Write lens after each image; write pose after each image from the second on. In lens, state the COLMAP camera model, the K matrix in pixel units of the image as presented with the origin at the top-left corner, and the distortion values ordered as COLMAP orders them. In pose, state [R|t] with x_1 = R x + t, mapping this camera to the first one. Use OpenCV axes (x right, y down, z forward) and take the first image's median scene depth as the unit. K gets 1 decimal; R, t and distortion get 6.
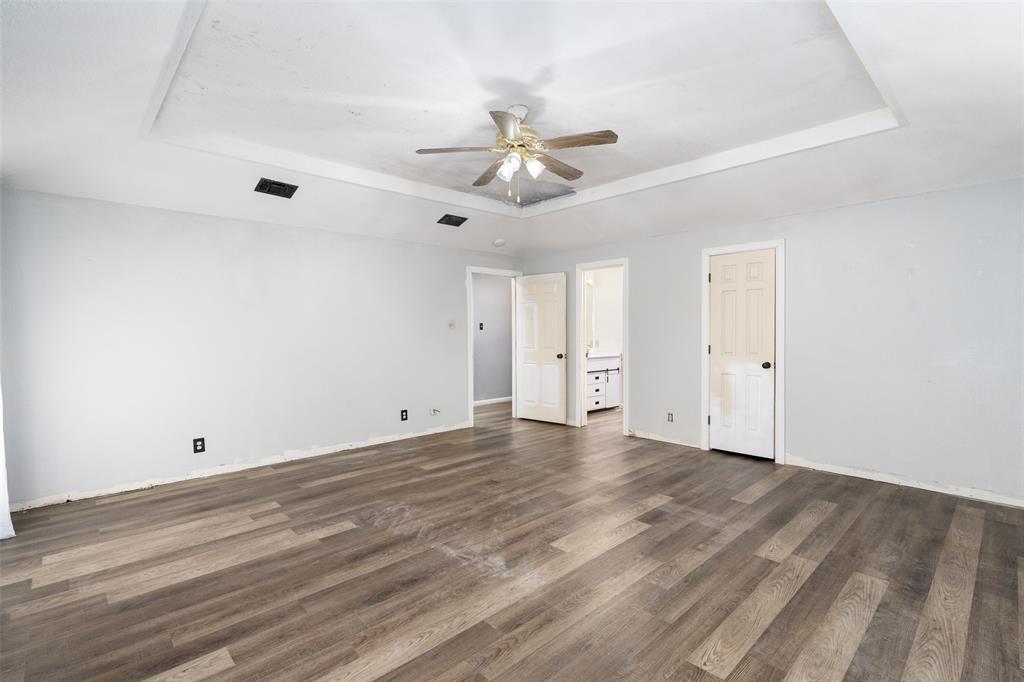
lens RADIAL K [[469.6, 0, 509.6], [0, 469.6, 338.4], [0, 0, 1]] dist [-0.002167, 0.000099]
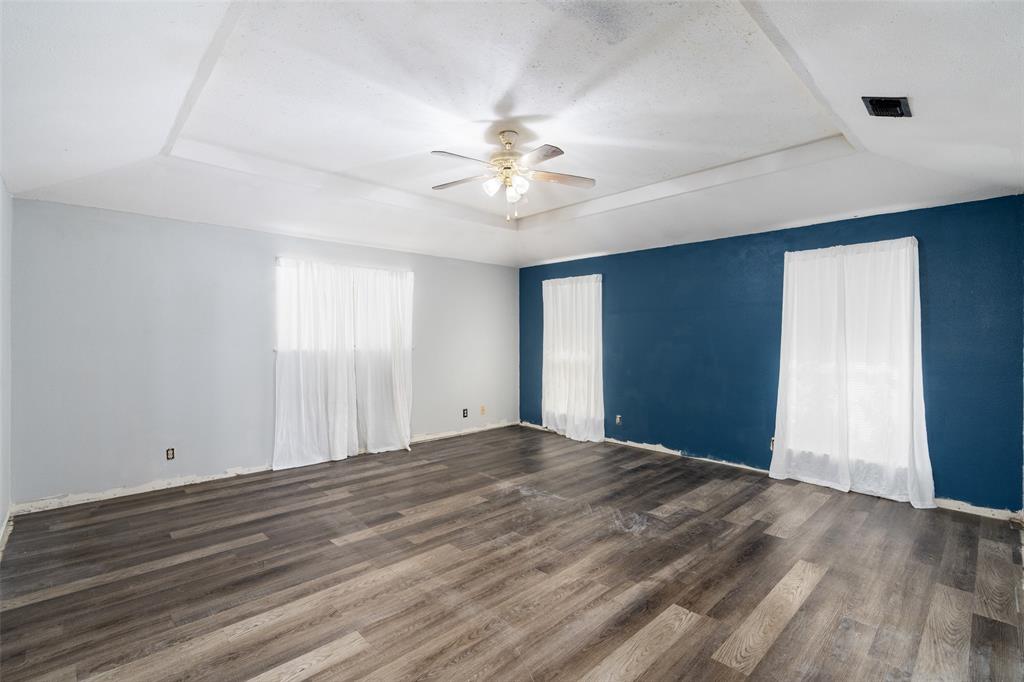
lens RADIAL K [[469.6, 0, 512.9], [0, 469.6, 345.4], [0, 0, 1]] dist [-0.002167, 0.000099]
pose [[-0.999963, 0.007174, -0.004718, 0.013712], [0.007017, 0.999451, 0.032372, -0.050383], [0.004948, 0.032337, -0.999465, 1.999859]]
